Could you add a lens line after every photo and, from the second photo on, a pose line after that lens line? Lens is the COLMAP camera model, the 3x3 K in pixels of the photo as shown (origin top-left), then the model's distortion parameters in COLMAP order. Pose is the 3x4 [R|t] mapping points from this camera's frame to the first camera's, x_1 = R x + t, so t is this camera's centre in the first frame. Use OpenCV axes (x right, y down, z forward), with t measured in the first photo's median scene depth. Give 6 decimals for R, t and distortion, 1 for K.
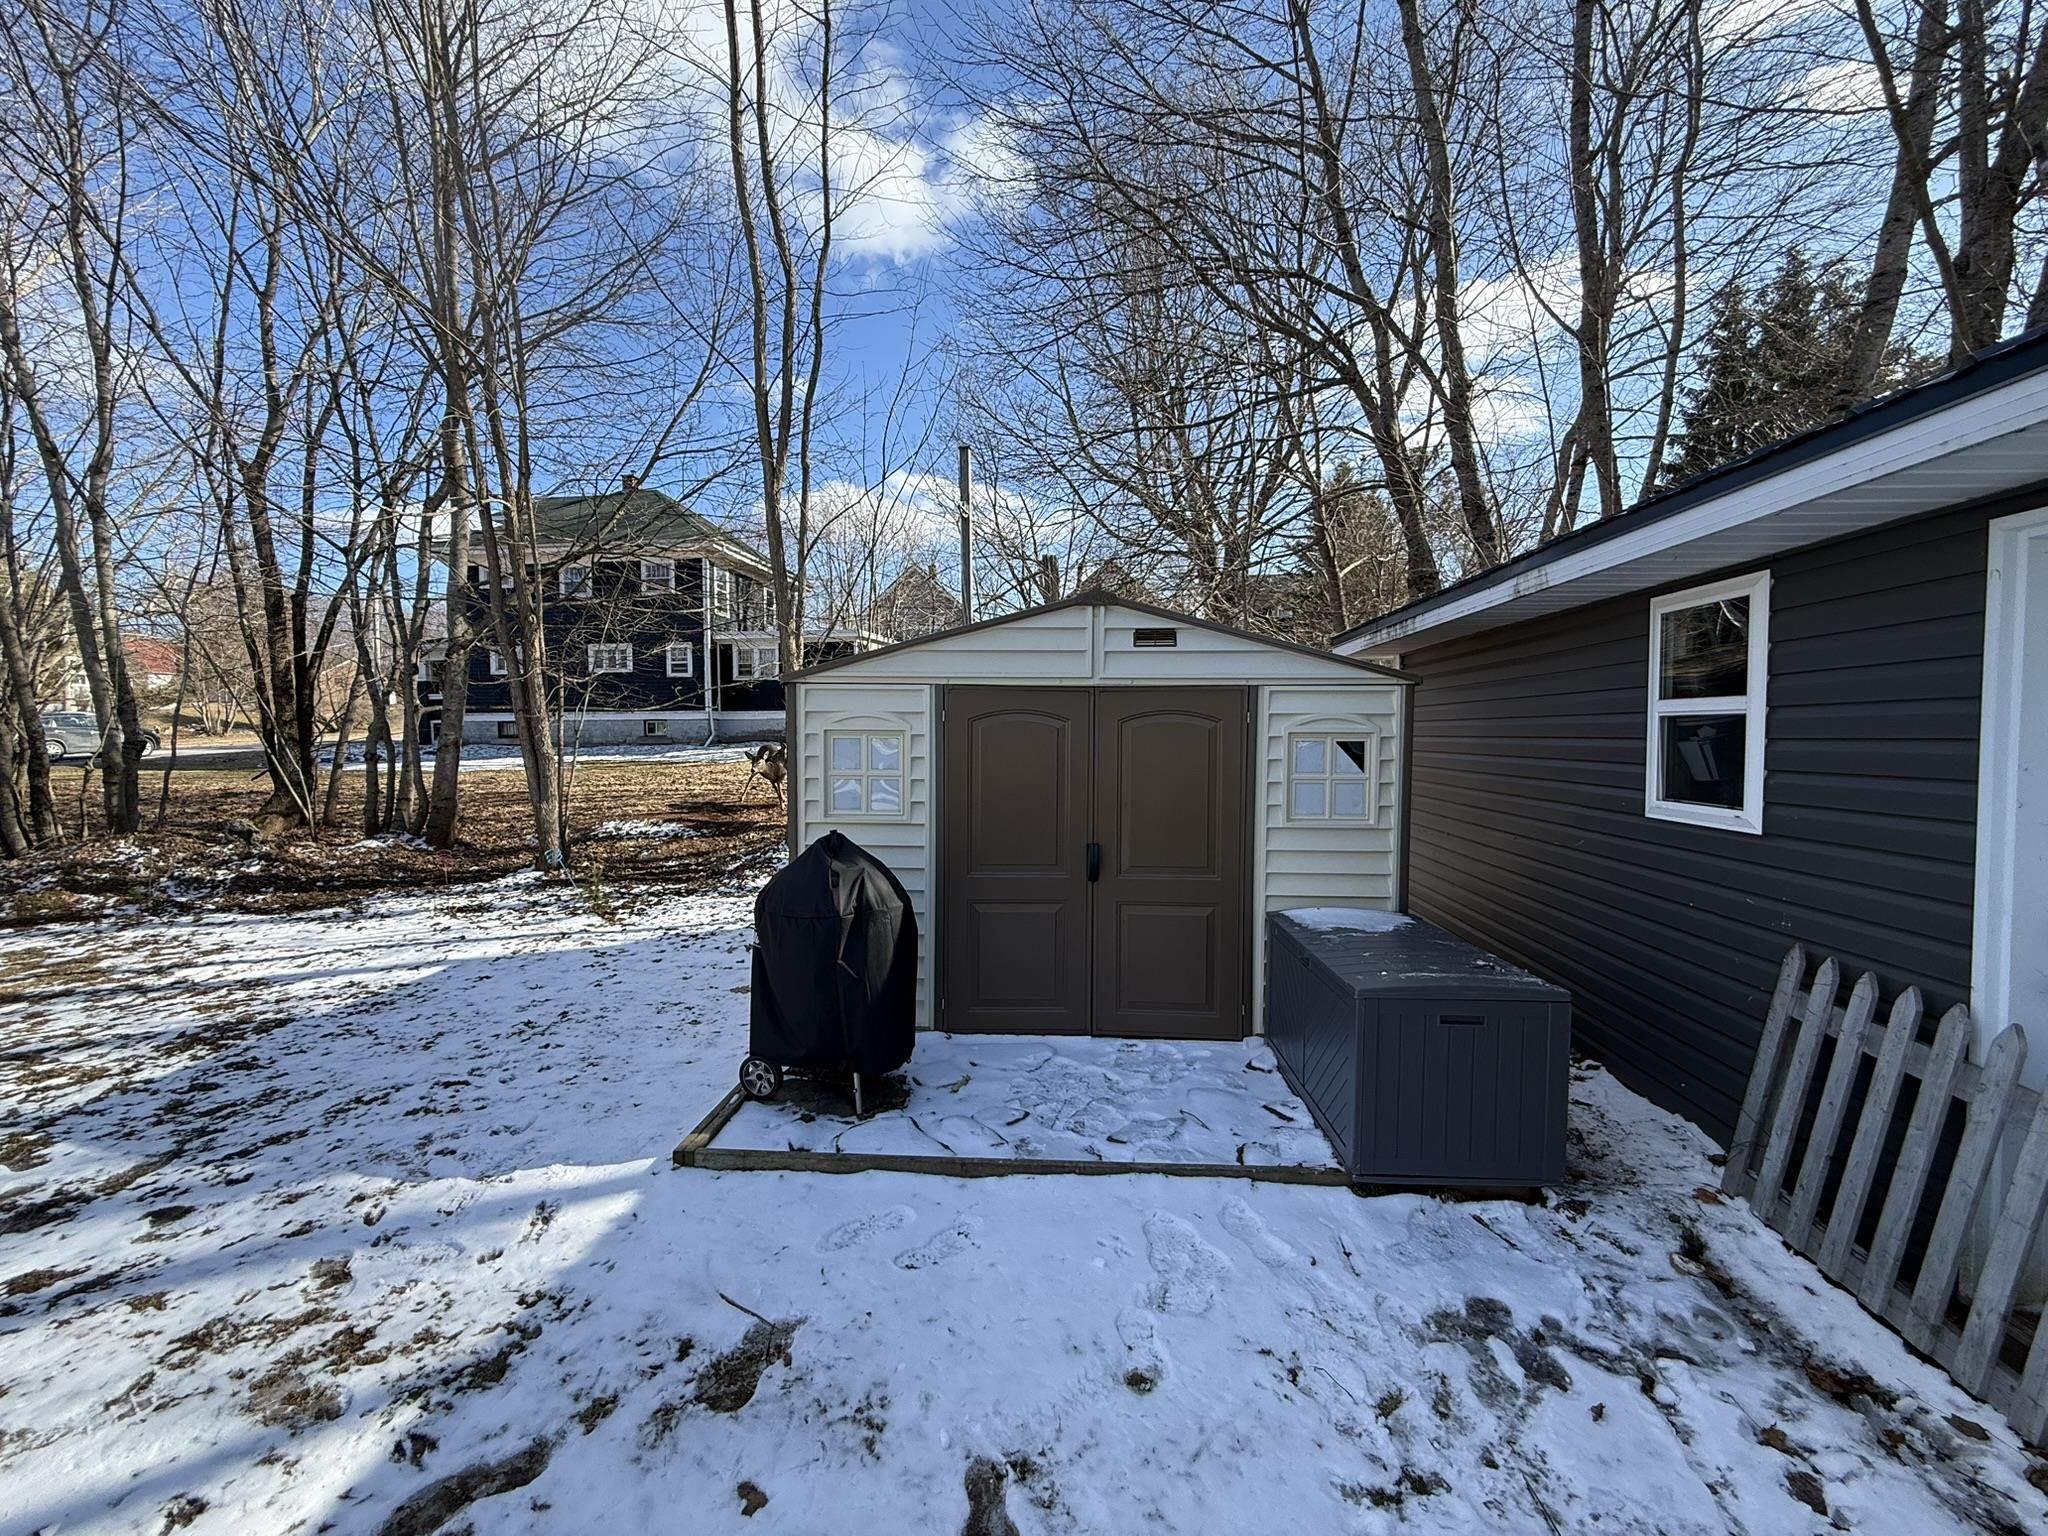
lens RADIAL K [[817.6, 0, 1023.7], [0, 817.6, 766.7], [0, 0, 1]] dist [0.000235, 0.000182]
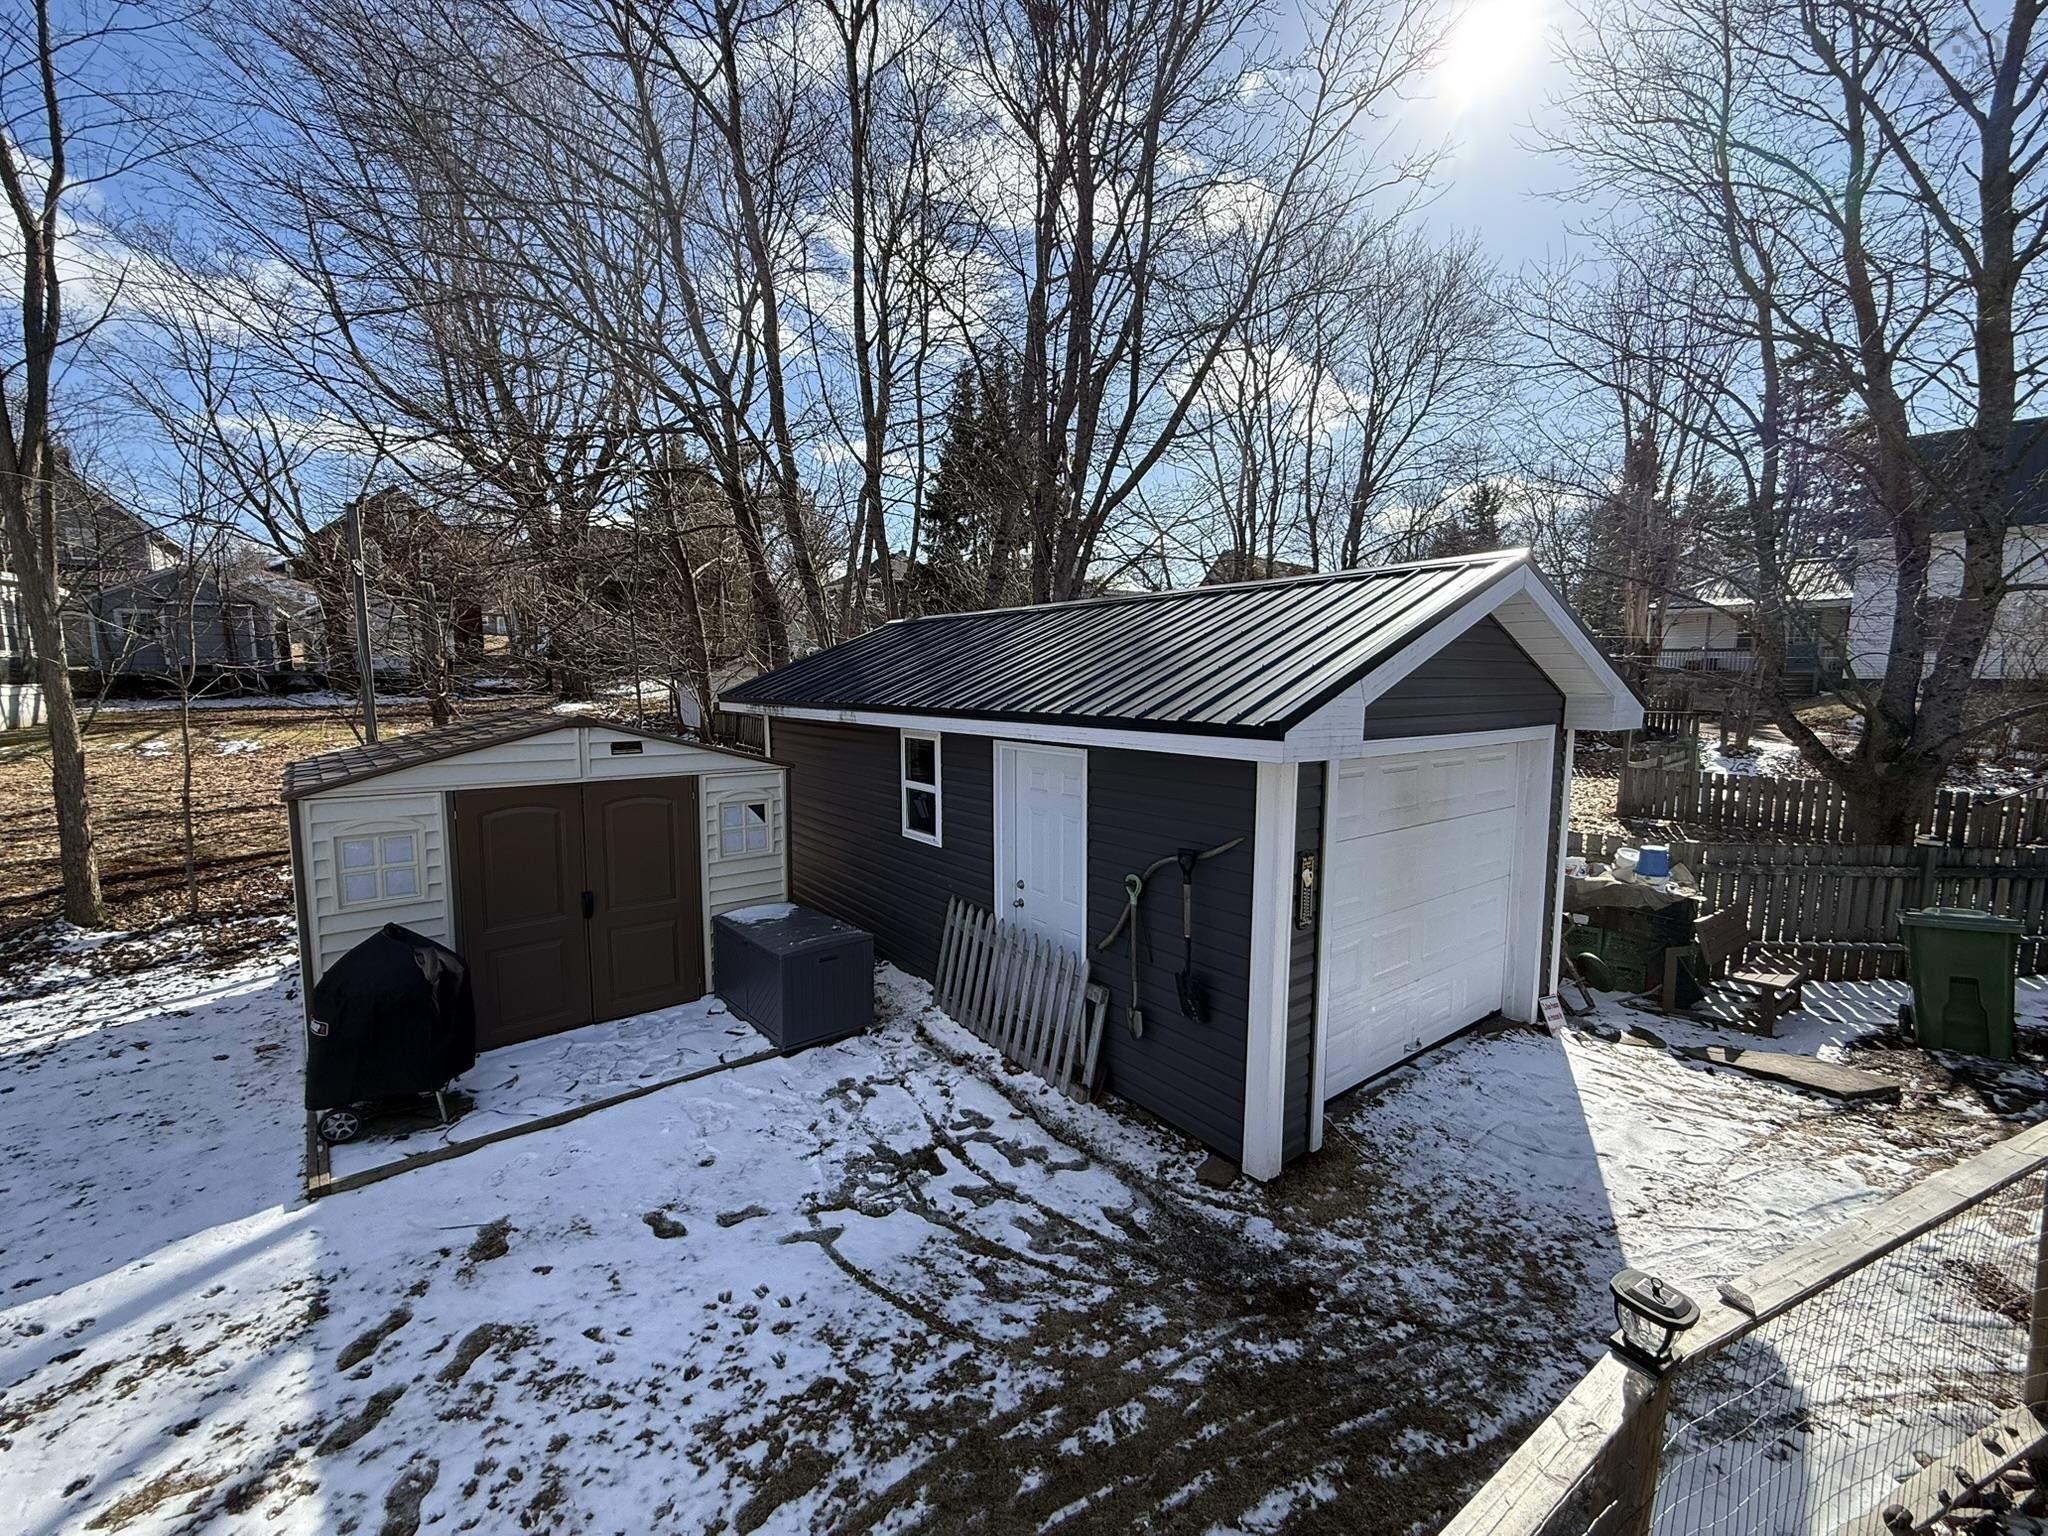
lens RADIAL K [[817.6, 0, 1024.9], [0, 817.6, 769.6], [0, 0, 1]] dist [0.000235, 0.000182]
pose [[0.718866, -0.071325, 0.691480, -0.412076], [0.023490, 0.996647, 0.078381, -0.259920], [-0.694752, -0.040103, 0.718131, -0.663583]]
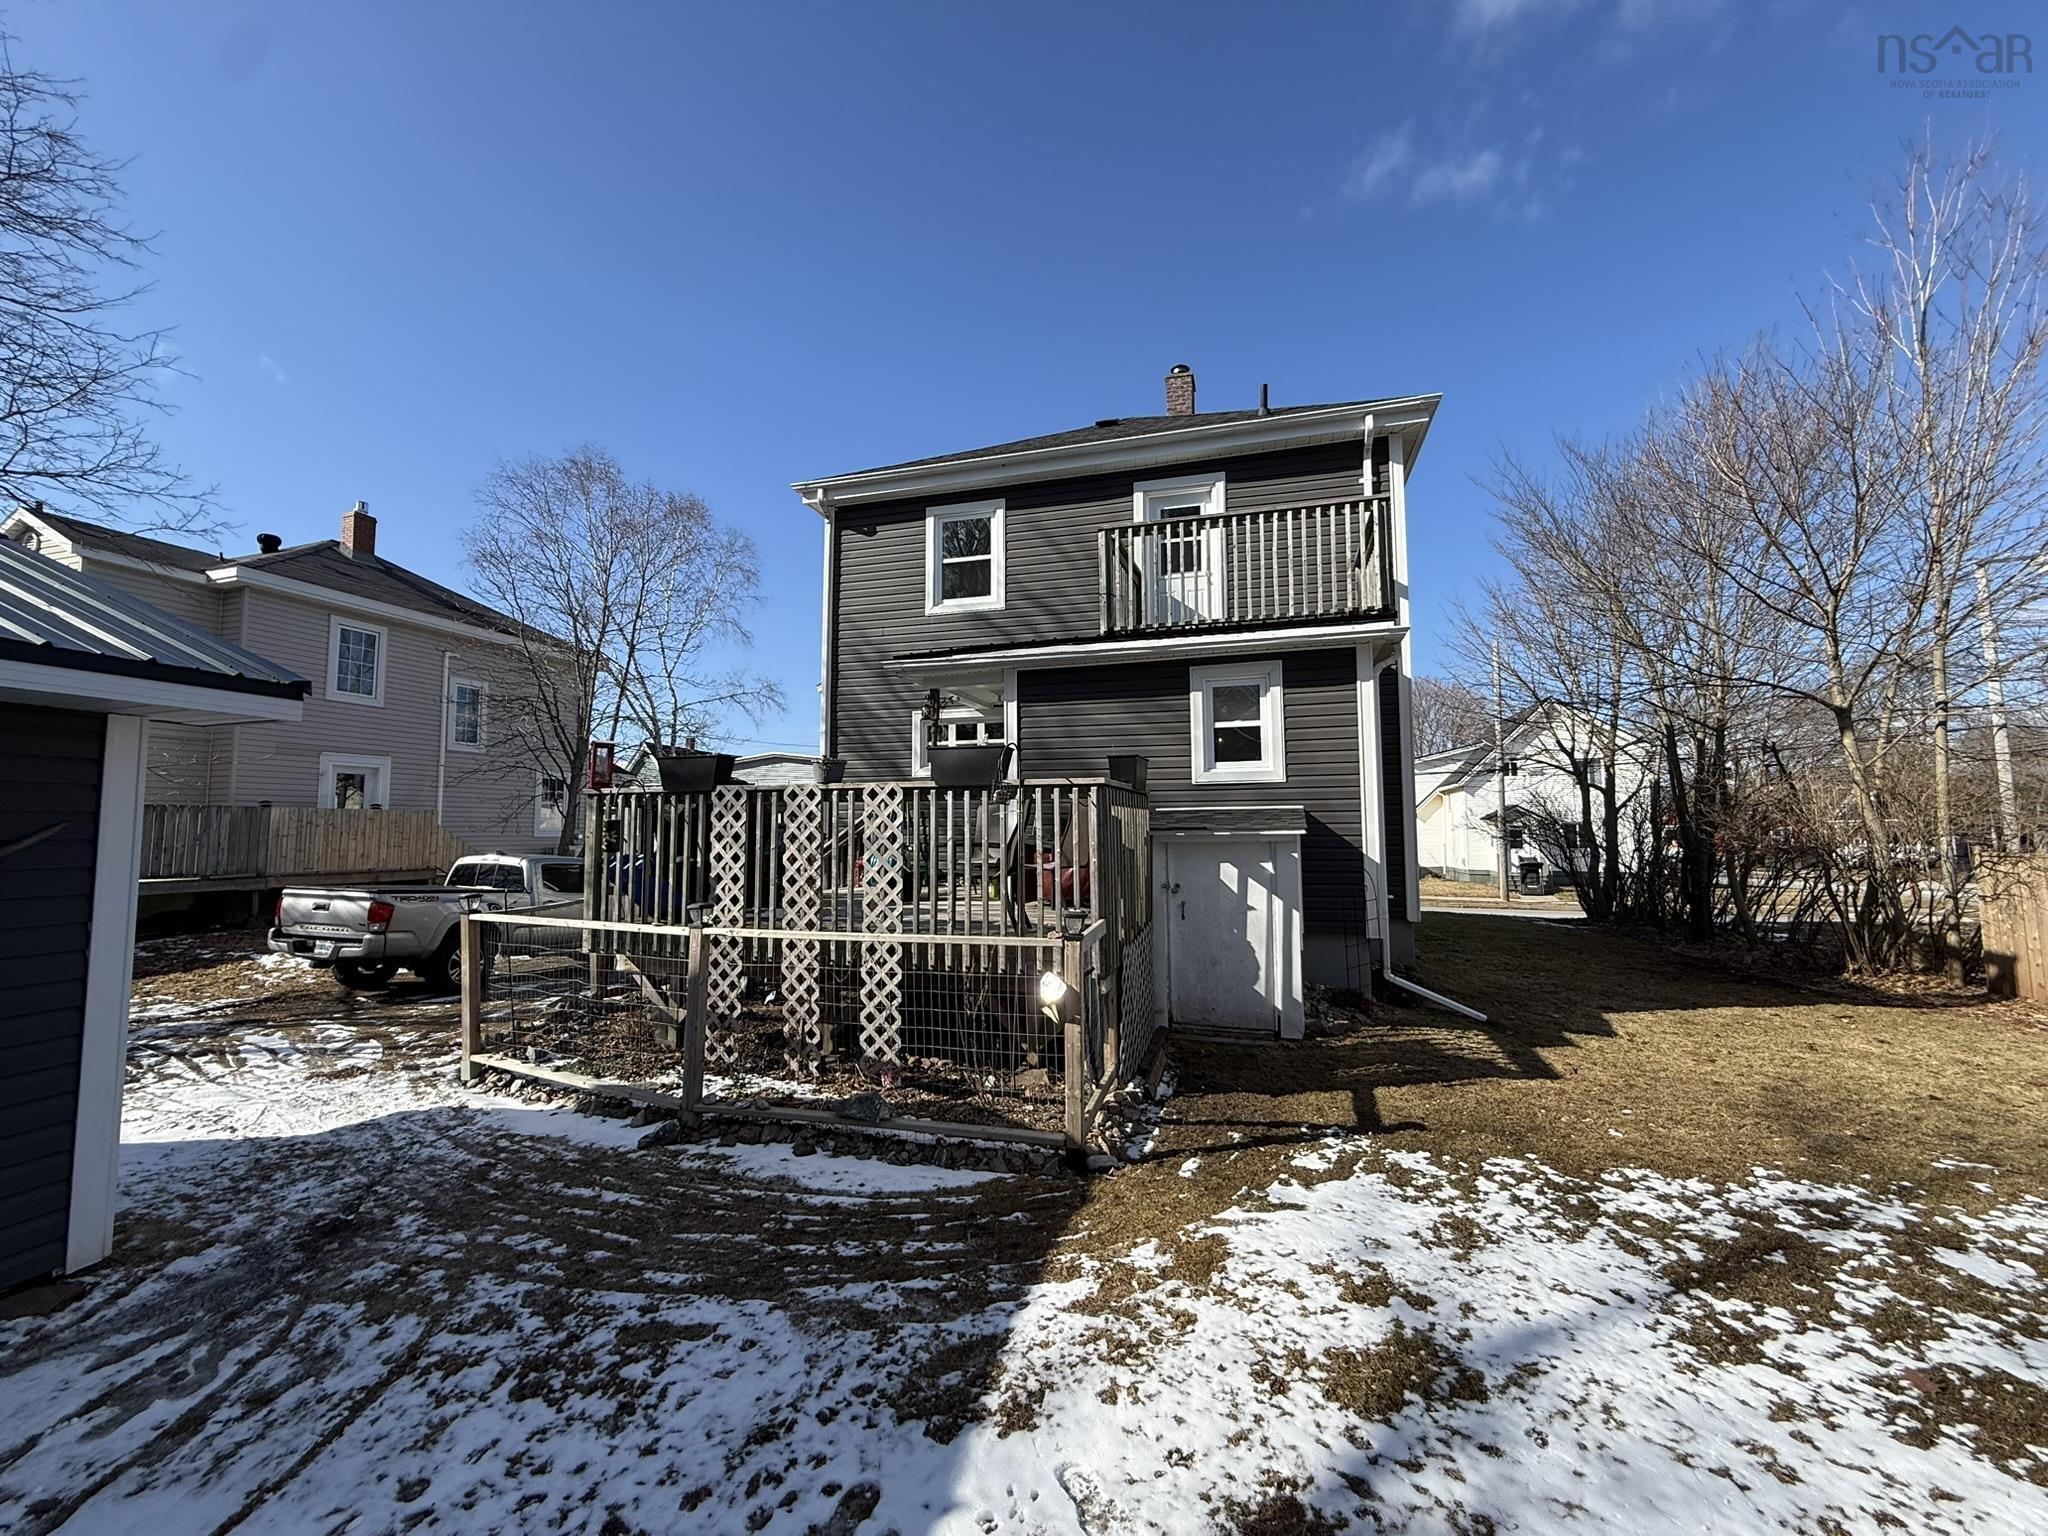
lens RADIAL K [[817.6, 0, 1024.9], [0, 817.6, 752.9], [0, 0, 1]] dist [0.000235, 0.000182]
pose [[-0.991695, 0.019841, 0.127076, -0.566718], [0.013072, 0.998462, -0.053886, -0.066389], [-0.127949, -0.051777, -0.990428, 0.817793]]
